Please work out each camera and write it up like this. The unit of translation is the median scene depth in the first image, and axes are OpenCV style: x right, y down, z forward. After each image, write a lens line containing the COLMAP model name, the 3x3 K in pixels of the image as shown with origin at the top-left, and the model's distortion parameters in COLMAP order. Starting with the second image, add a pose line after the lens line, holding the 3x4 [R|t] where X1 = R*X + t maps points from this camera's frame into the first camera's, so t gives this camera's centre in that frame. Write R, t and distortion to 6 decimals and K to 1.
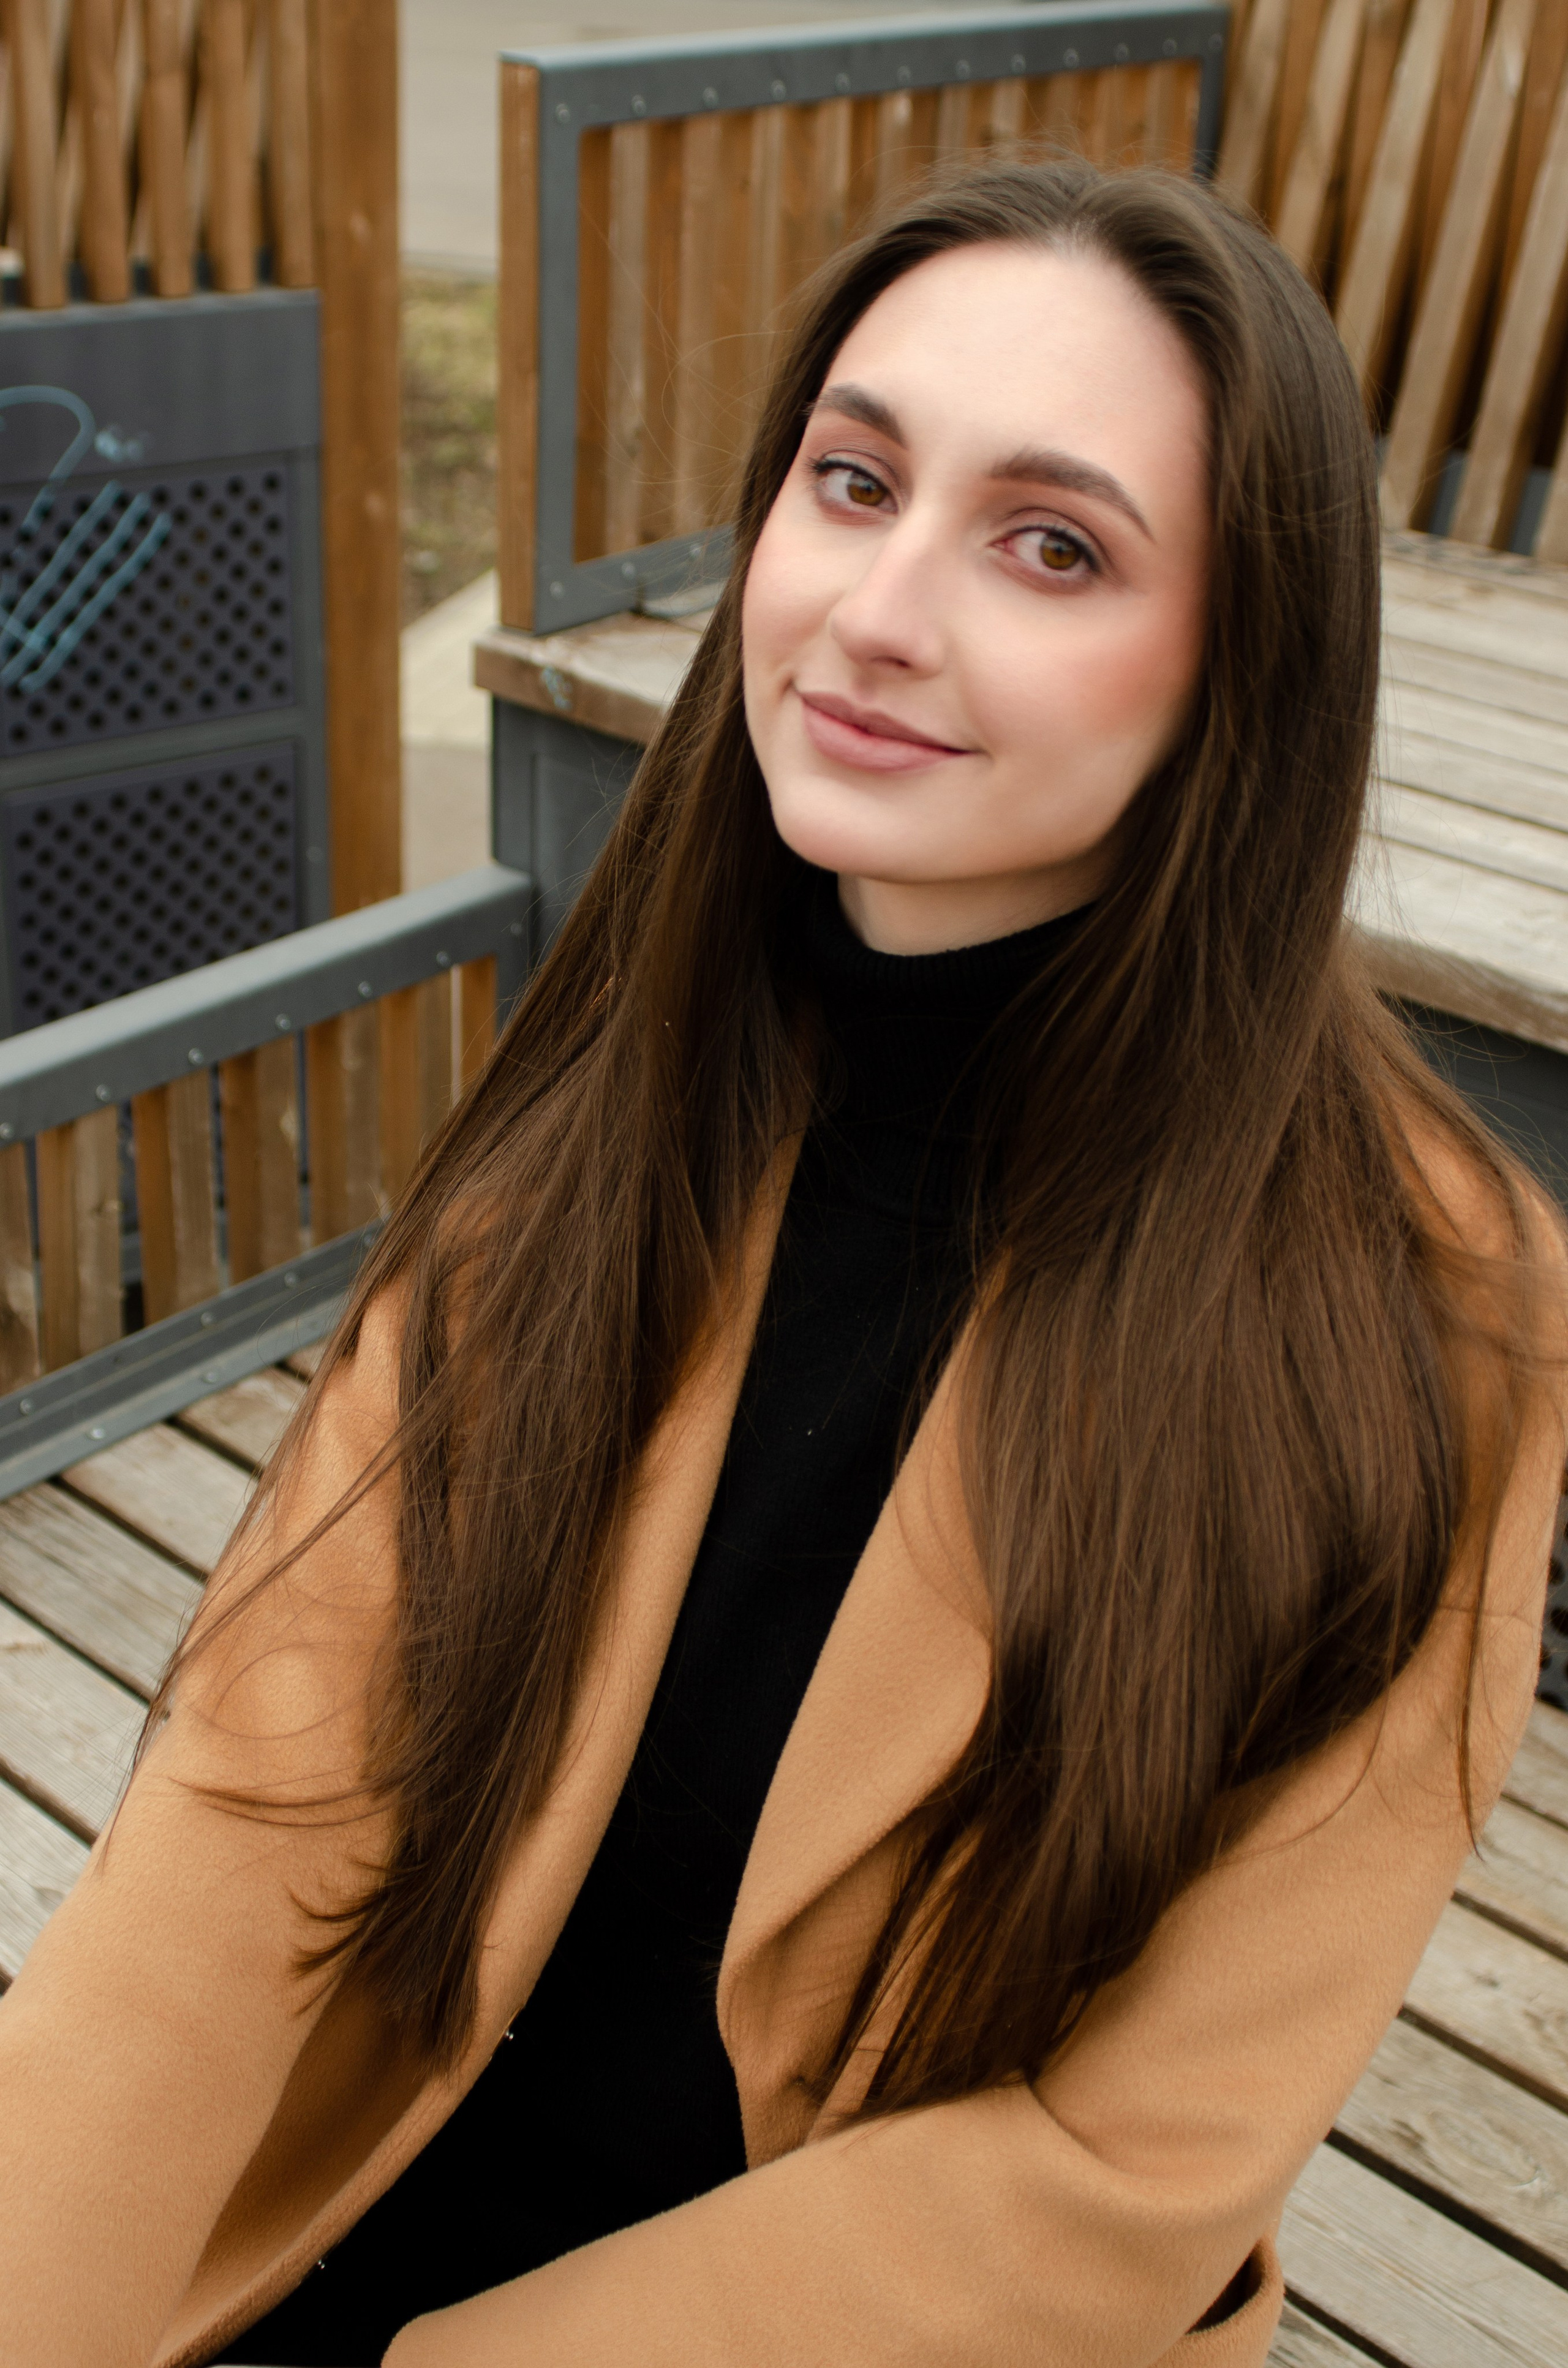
lens RADIAL K [[3181.9, 0, 765.3], [0, 3181.9, 1181.5], [0, 0, 1]] dist [0.011230, 0.000000]
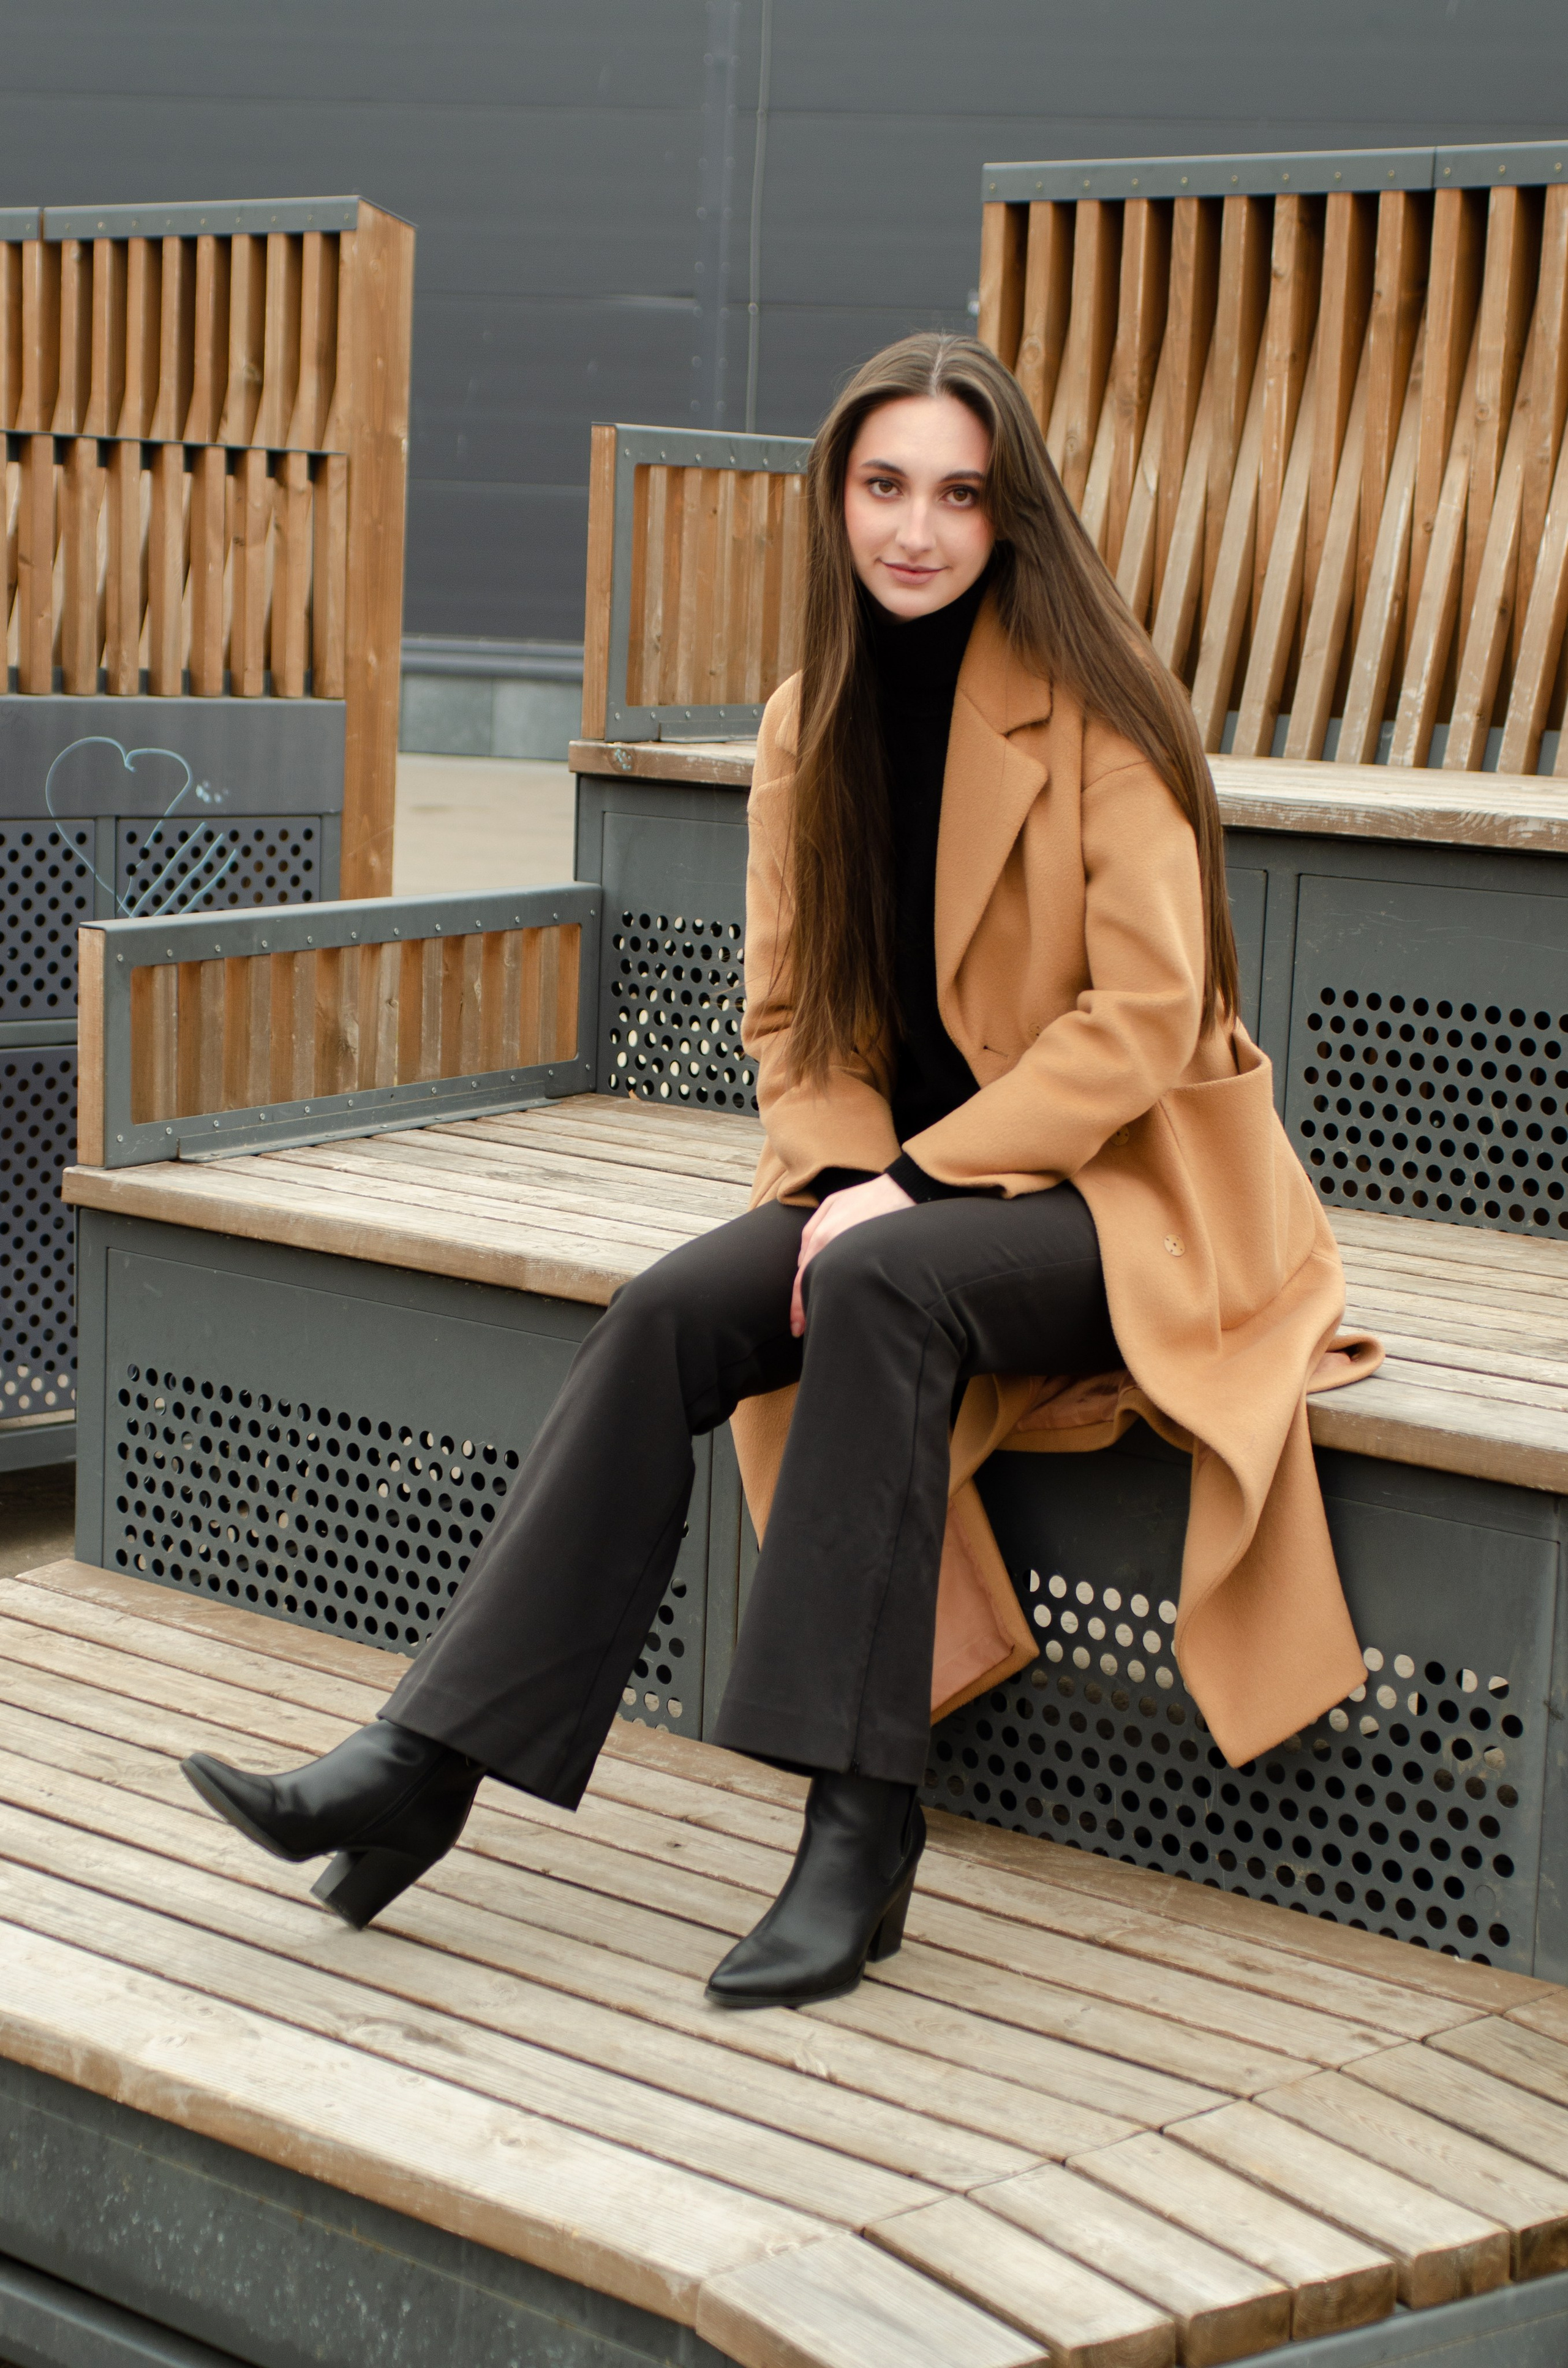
lens RADIAL K [[4122.0, 0, 793.0], [0, 4122.0, 1180.0], [0, 0, 1]] dist [0.128282, 0.000000]
pose [[0.996262, -0.009843, 0.085820, -0.153753], [0.032913, 0.961801, -0.271765, 0.629523], [-0.079867, 0.273573, 0.958530, -1.036009]]
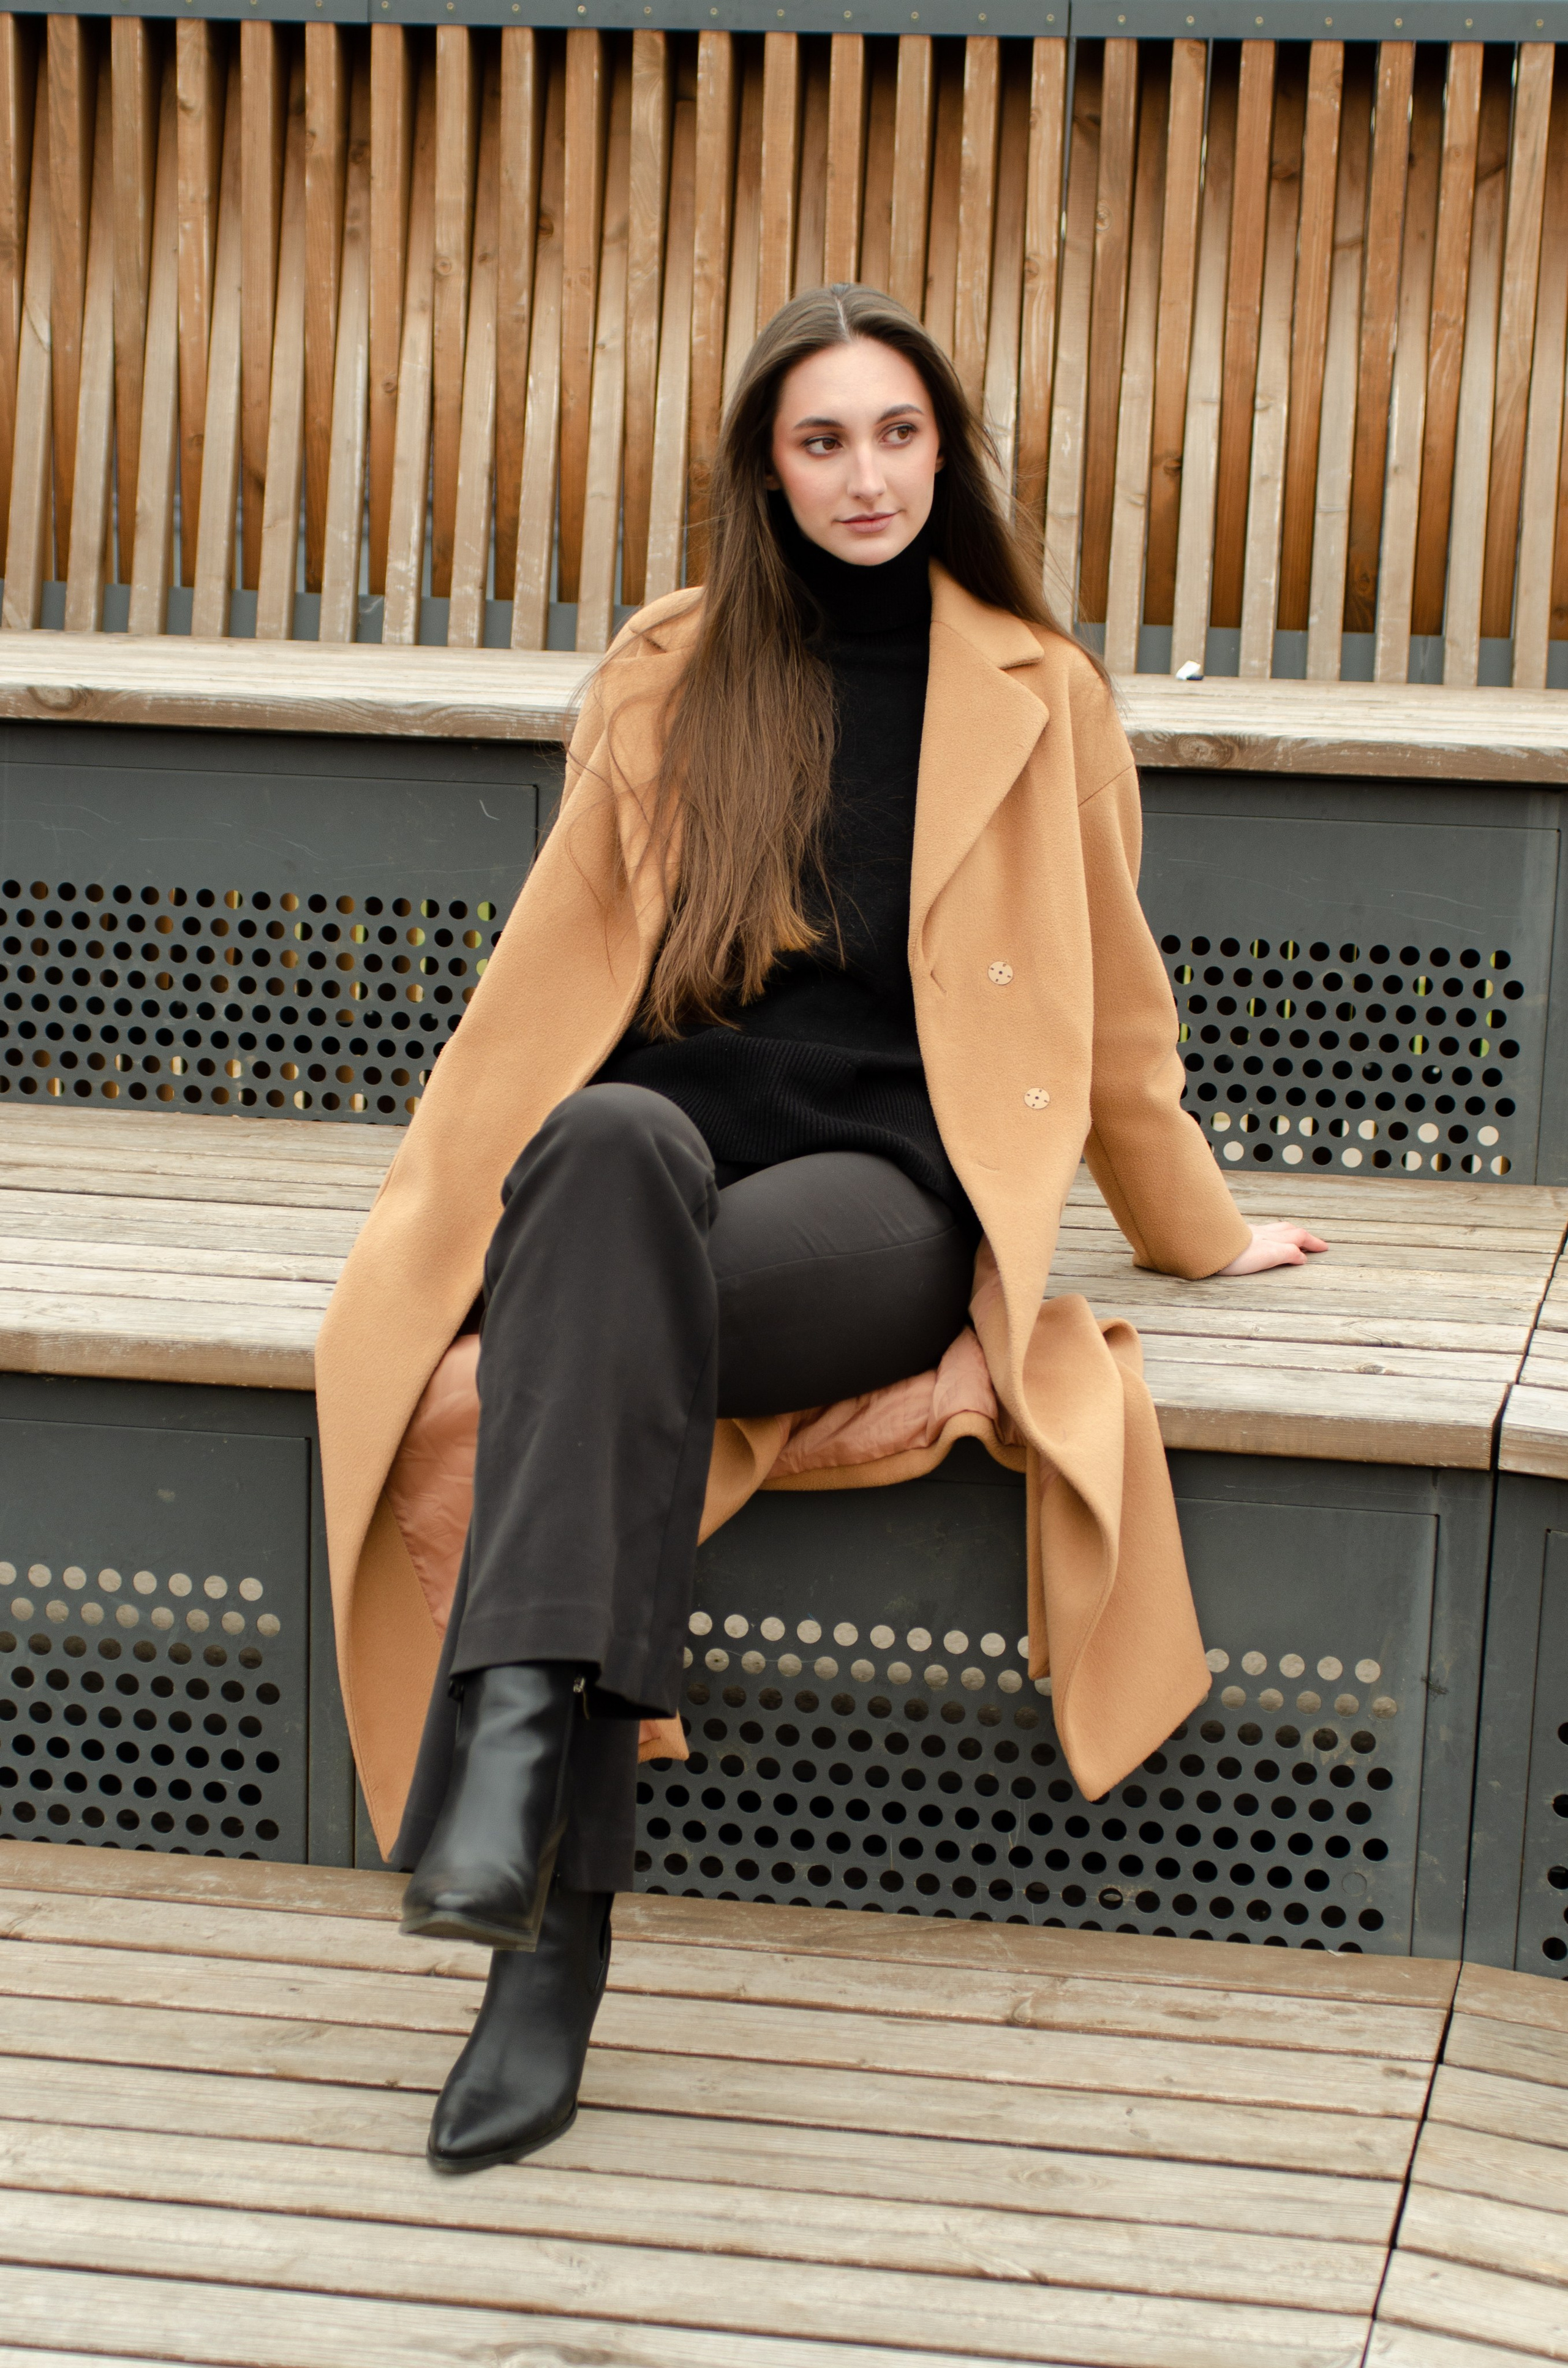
lens RADIAL K [[3832.4, 0, 783.3], [0, 3832.4, 1197.6], [0, 0, 1]] dist [0.075192, 0.000000]
pose [[0.802502, -0.132718, 0.581702, -0.646021], [0.247296, 0.961248, -0.121850, 0.383000], [-0.542988, 0.241638, 0.804223, -0.607973]]
